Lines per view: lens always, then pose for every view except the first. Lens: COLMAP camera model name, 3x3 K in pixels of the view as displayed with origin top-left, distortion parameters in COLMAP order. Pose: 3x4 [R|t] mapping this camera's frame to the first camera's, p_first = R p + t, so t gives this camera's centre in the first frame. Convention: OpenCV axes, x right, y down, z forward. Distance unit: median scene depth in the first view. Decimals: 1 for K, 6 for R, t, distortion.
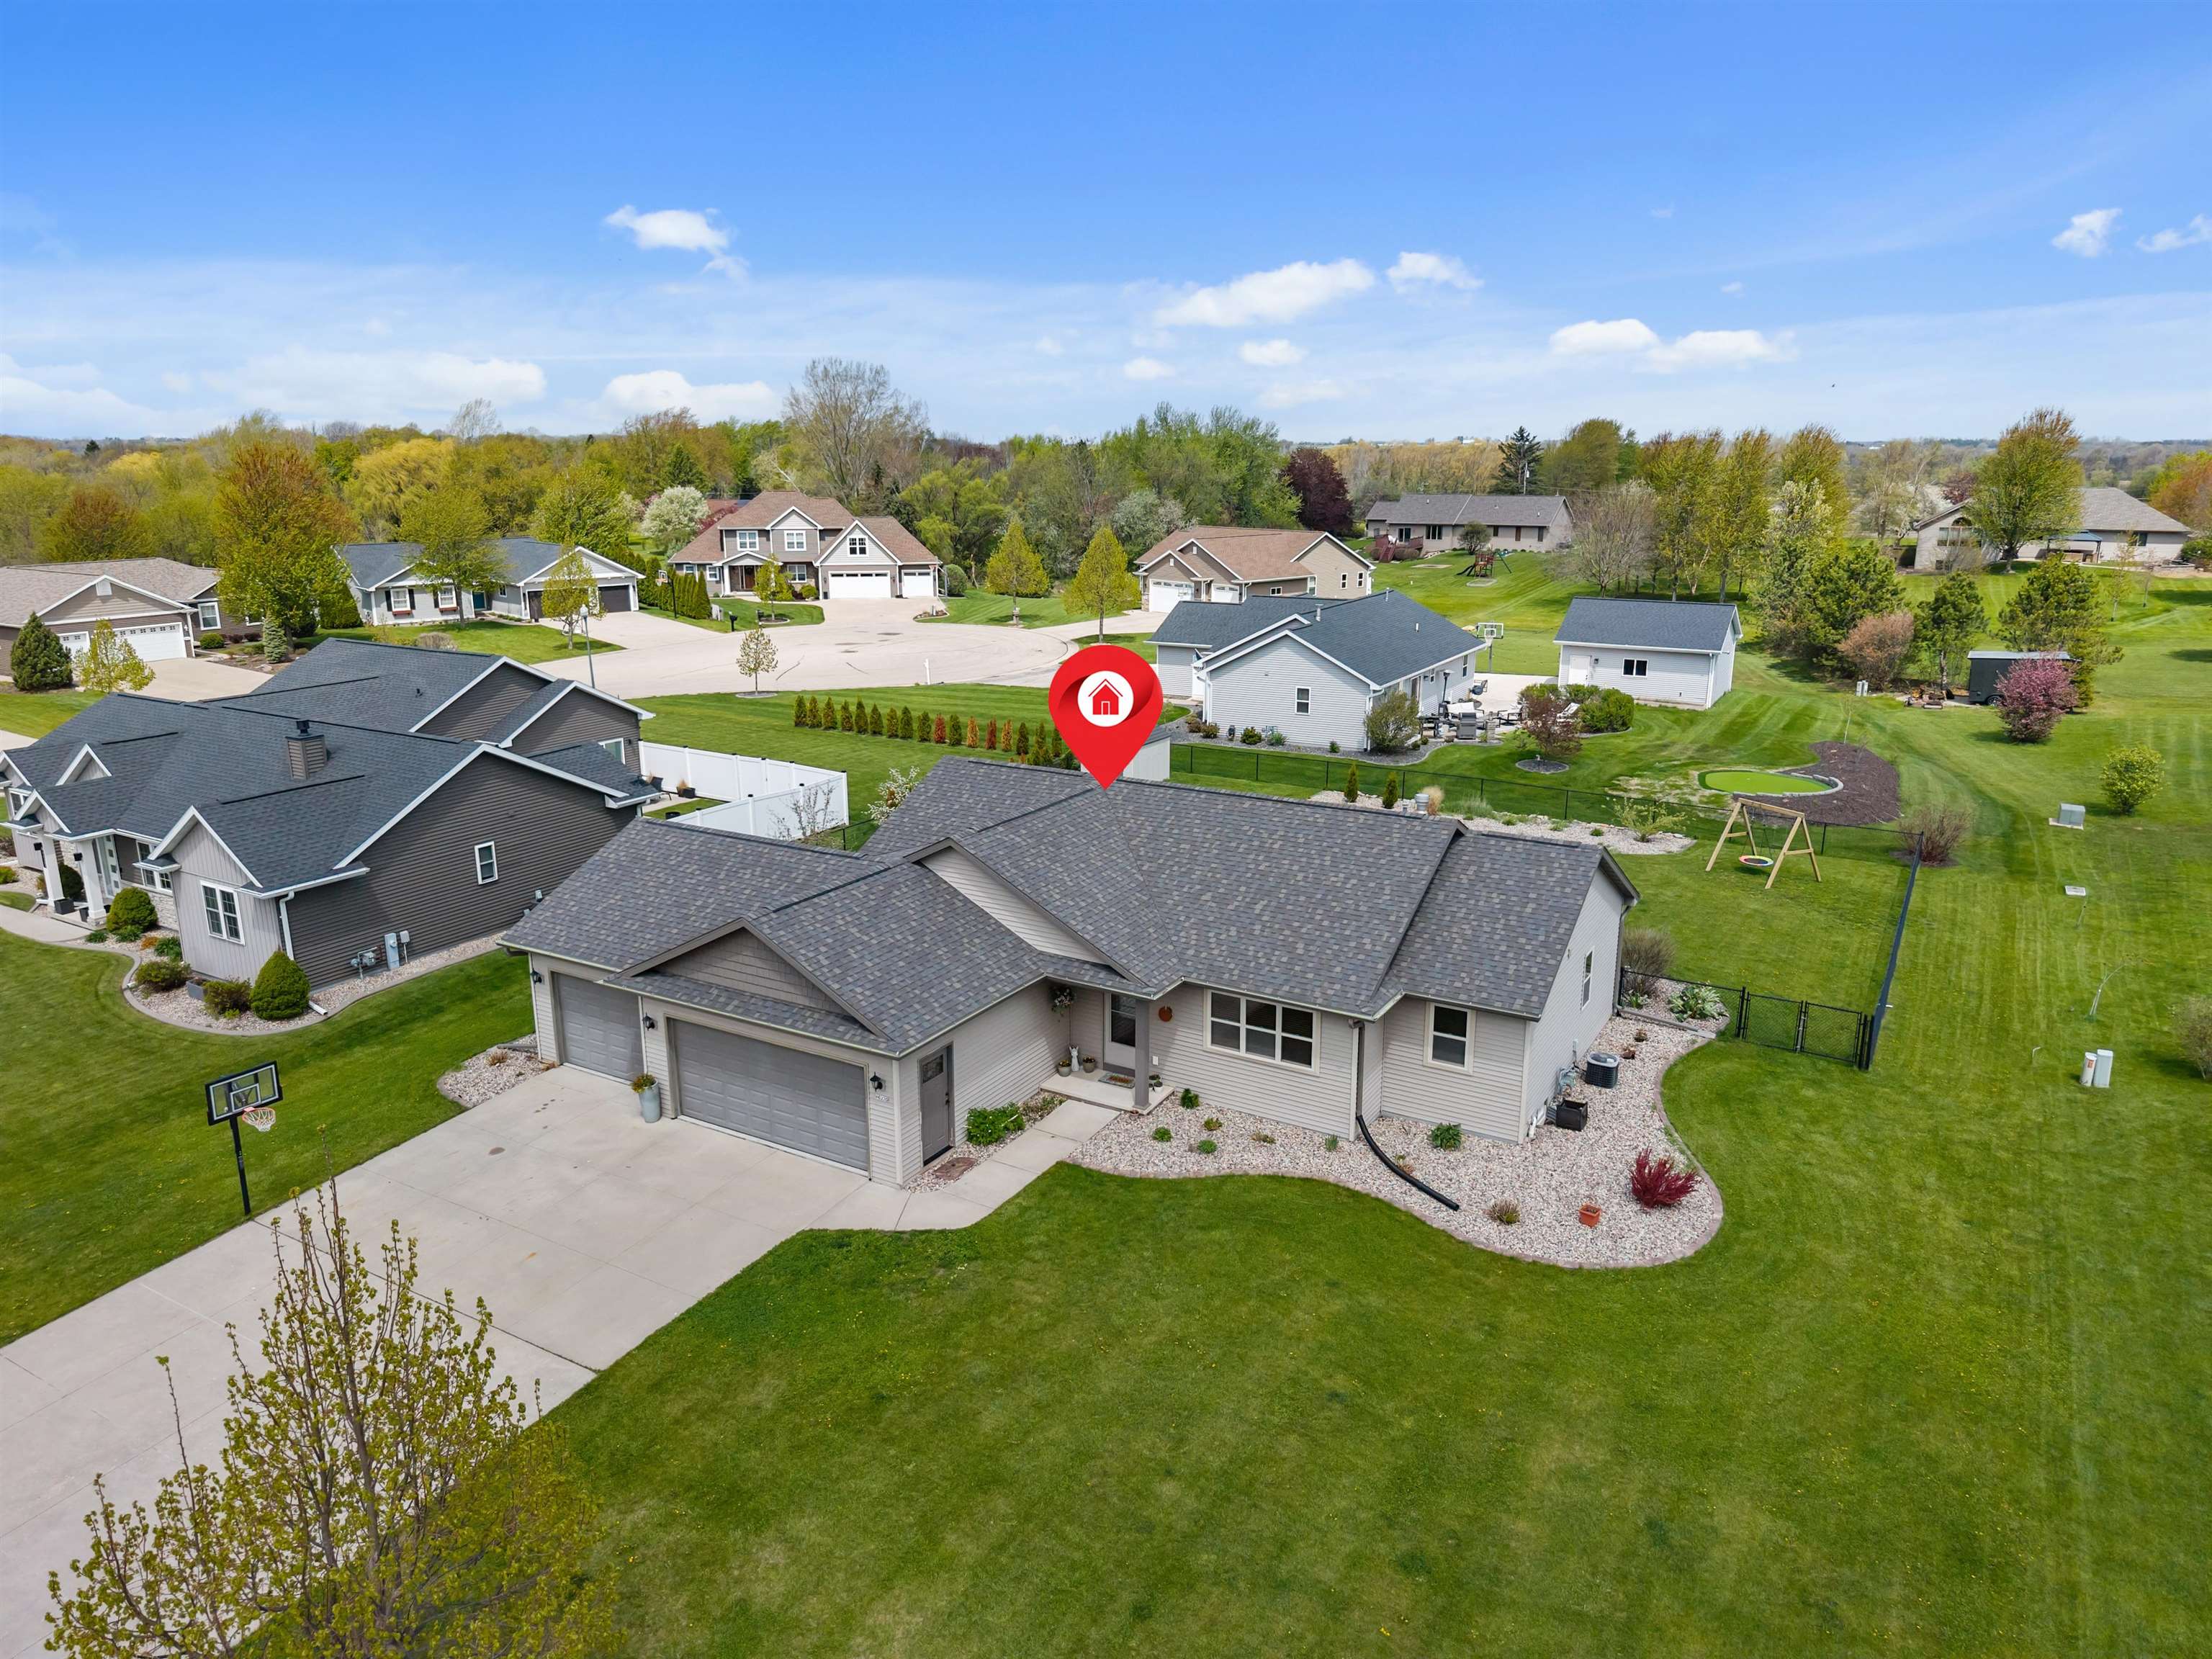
lens RADIAL K [[1477.3, 0, 1106.0], [0, 1477.3, 829.5], [0, 0, 1]] dist [0.030832, -0.035103]
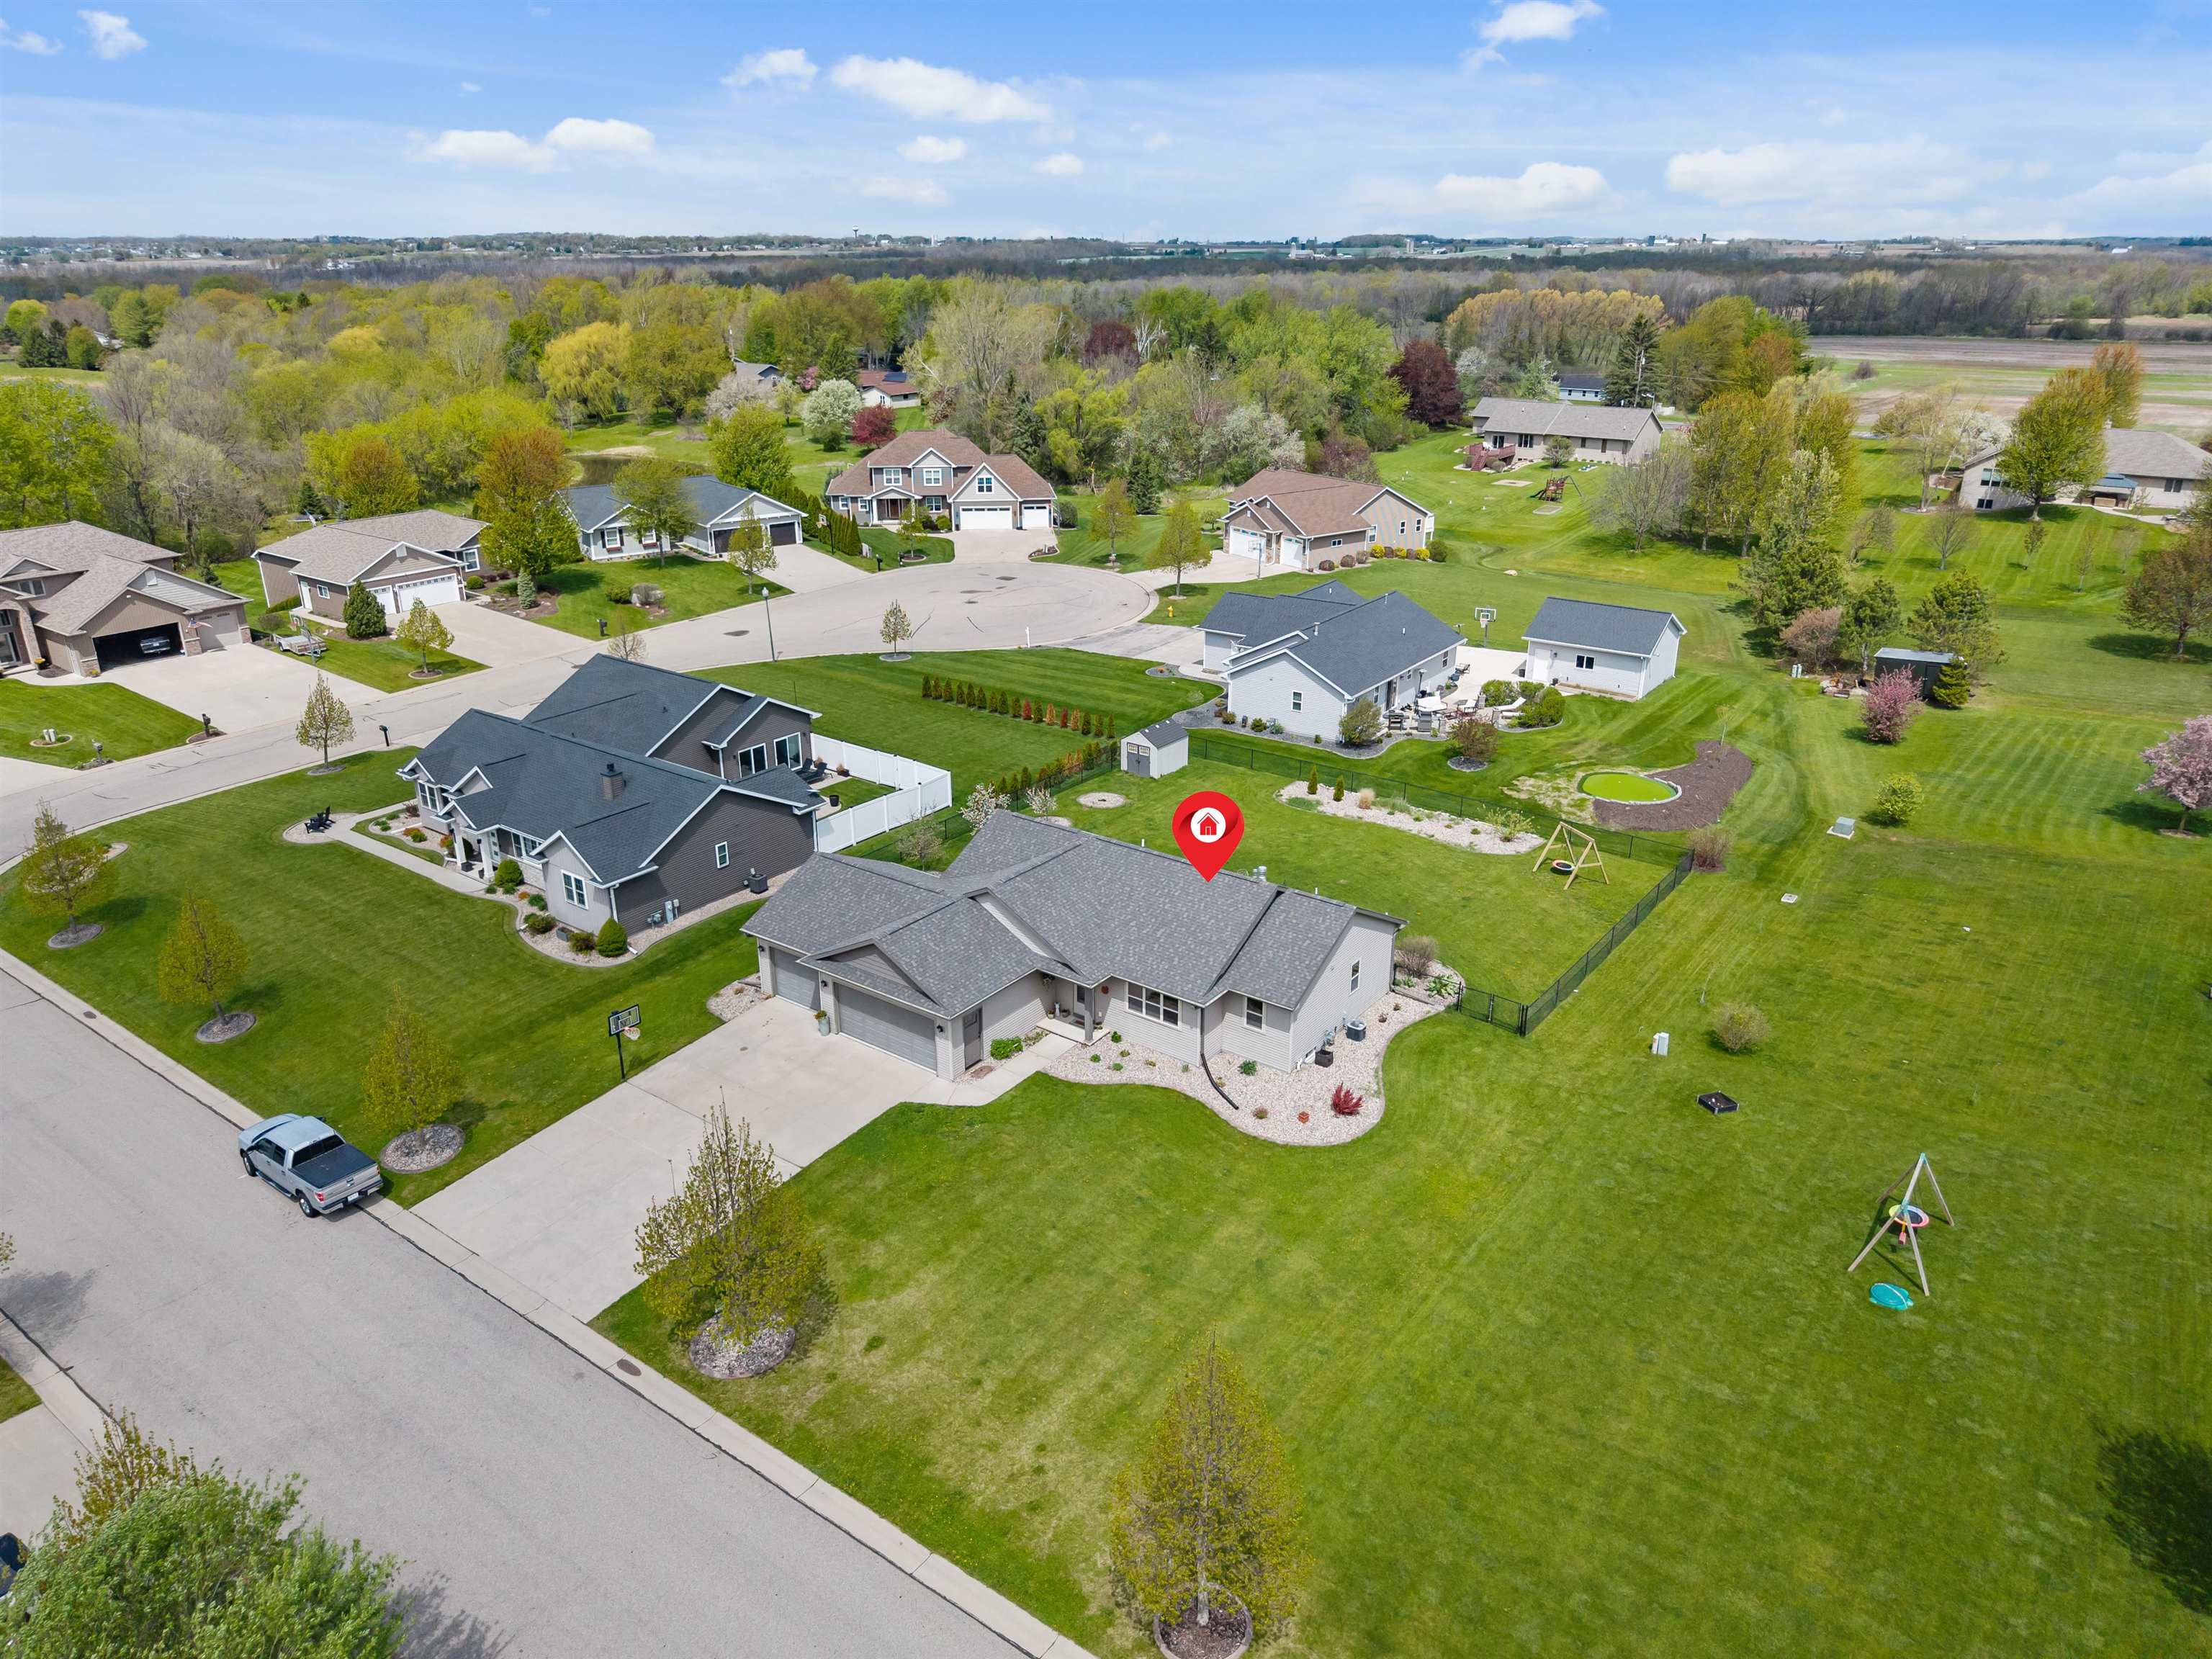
lens RADIAL K [[1471.6, 0, 1111.0], [0, 1471.6, 819.3], [0, 0, 1]] dist [0.047110, -0.053476]
pose [[0.995158, 0.036865, -0.091108, 0.163537], [-0.026347, 0.993124, 0.114065, -0.229194], [0.094686, -0.111112, 0.989287, -0.596031]]
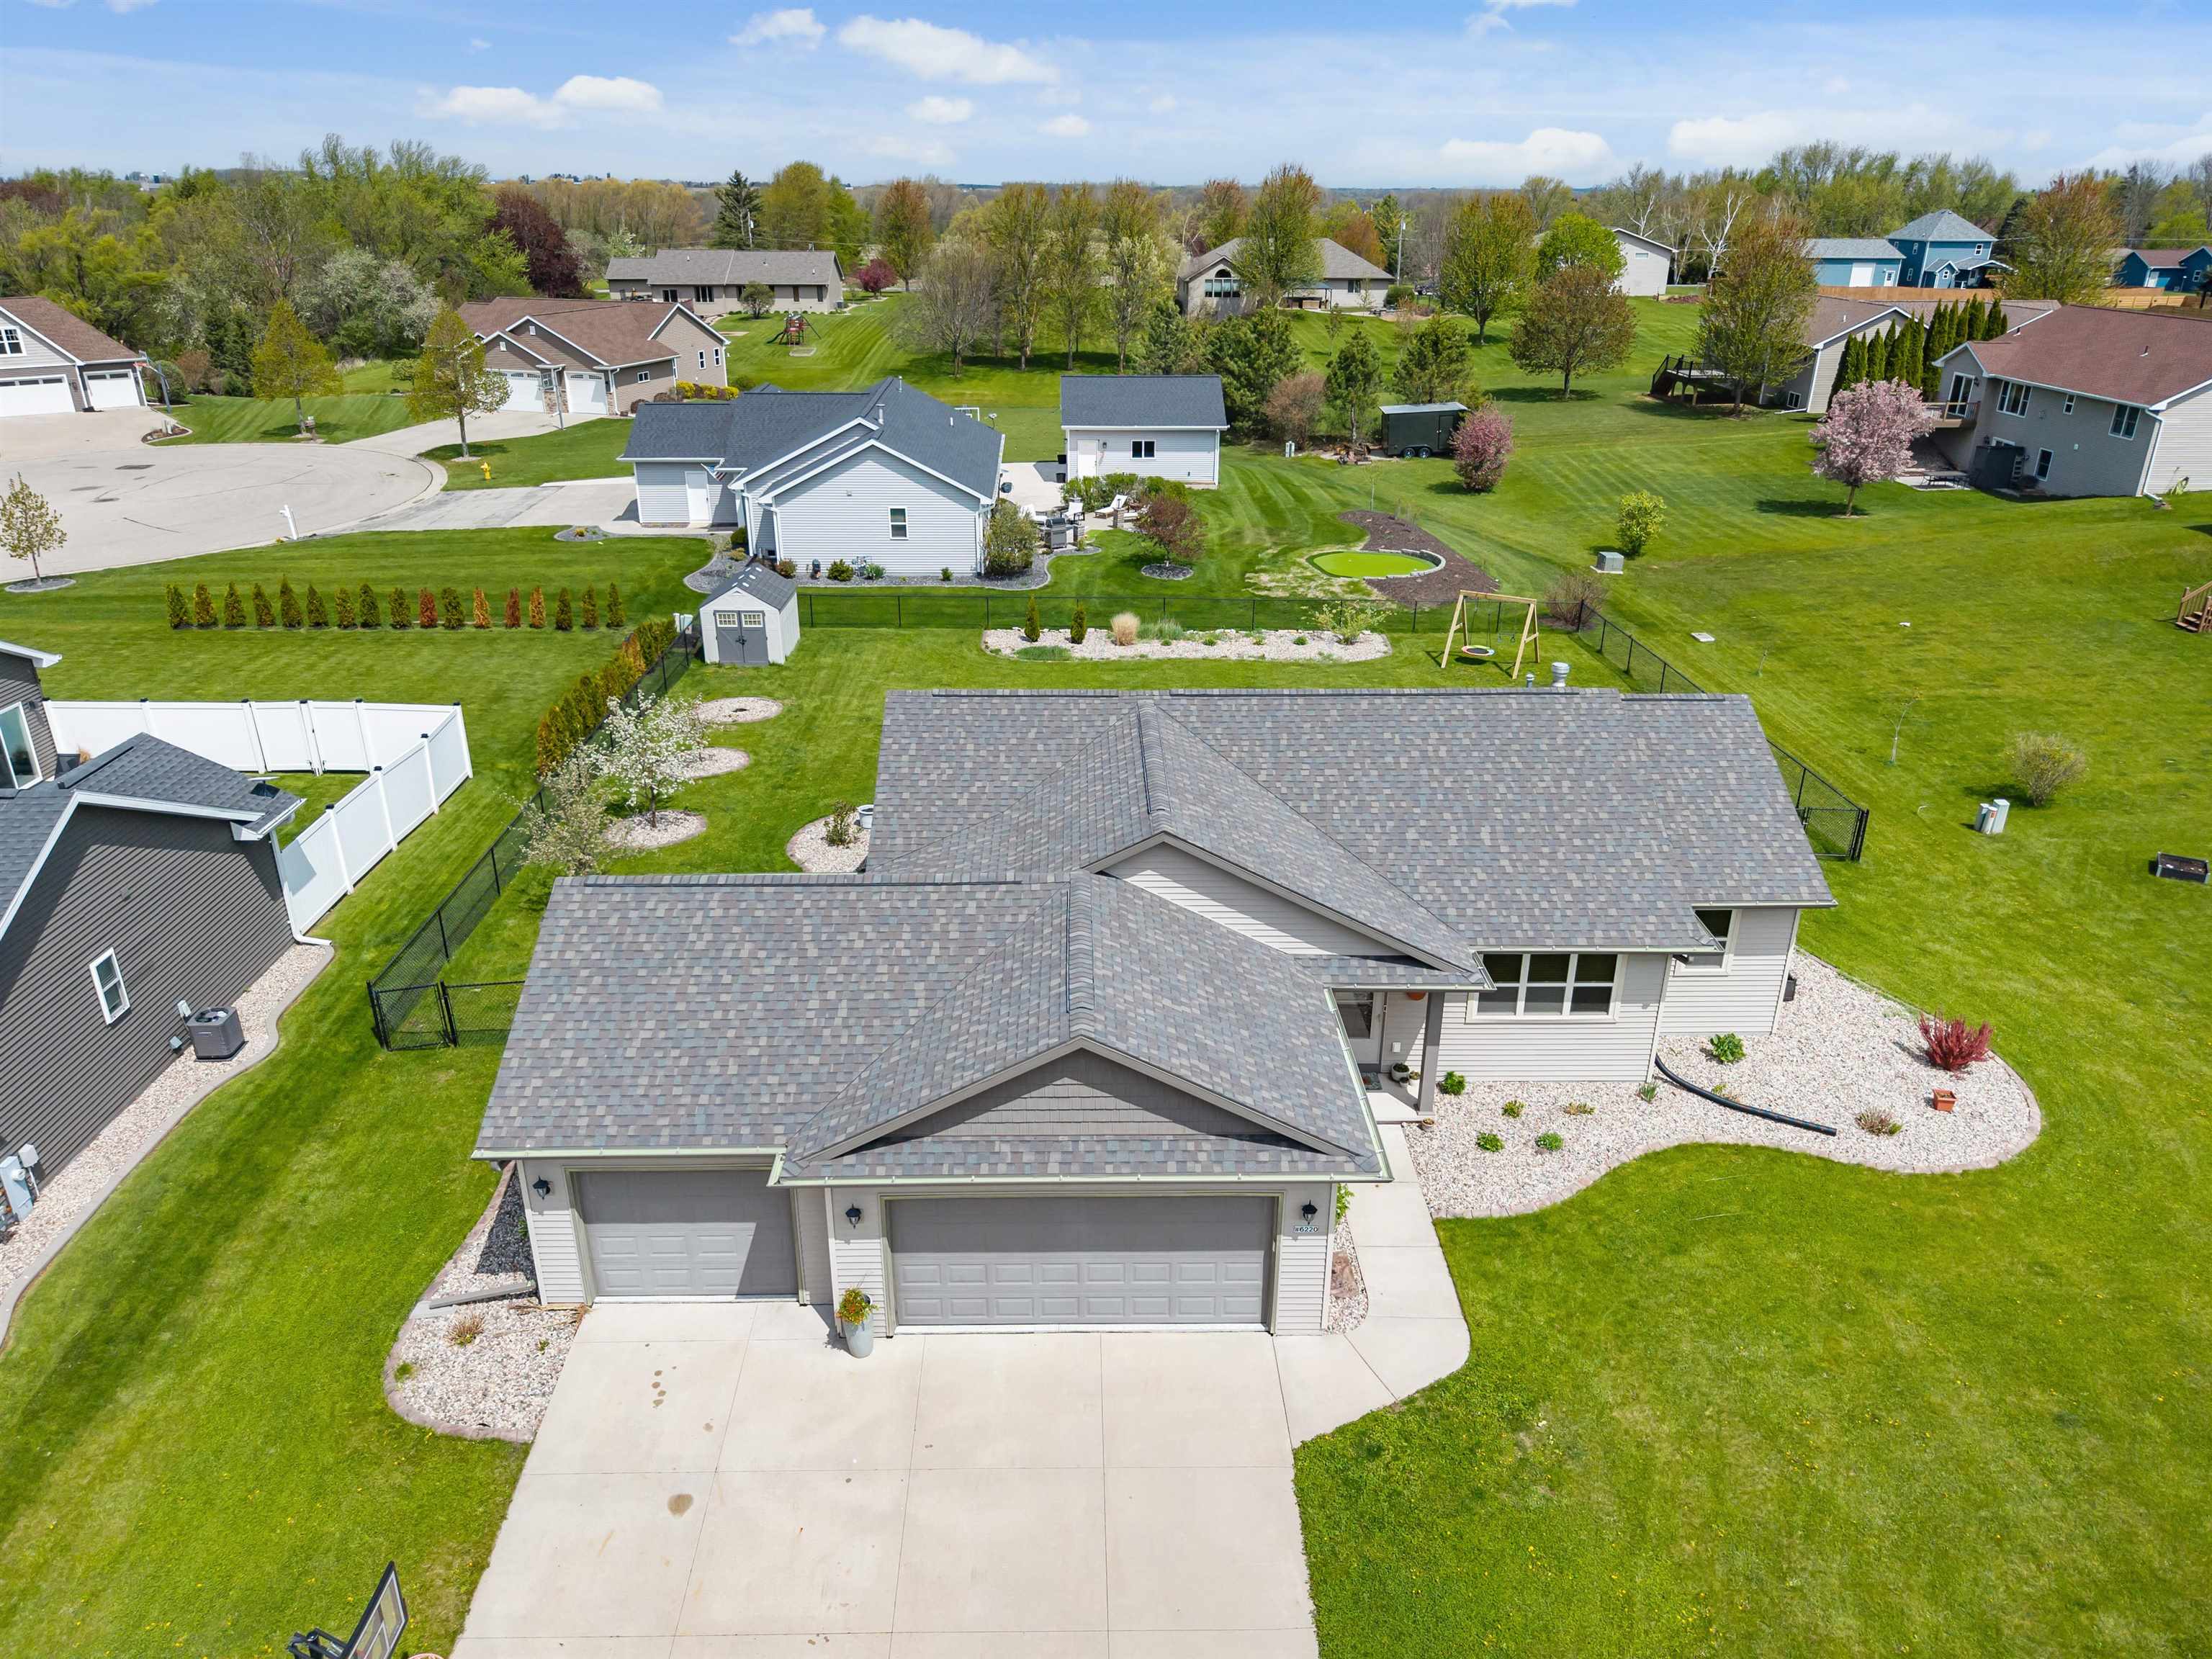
lens RADIAL K [[1471.6, 0, 1111.0], [0, 1471.6, 819.3], [0, 0, 1]] dist [0.047110, -0.053476]
pose [[0.851038, -0.200392, 0.485364, -0.382753], [0.125405, 0.975135, 0.182718, -0.108242], [-0.509910, -0.094633, 0.855007, 0.327013]]
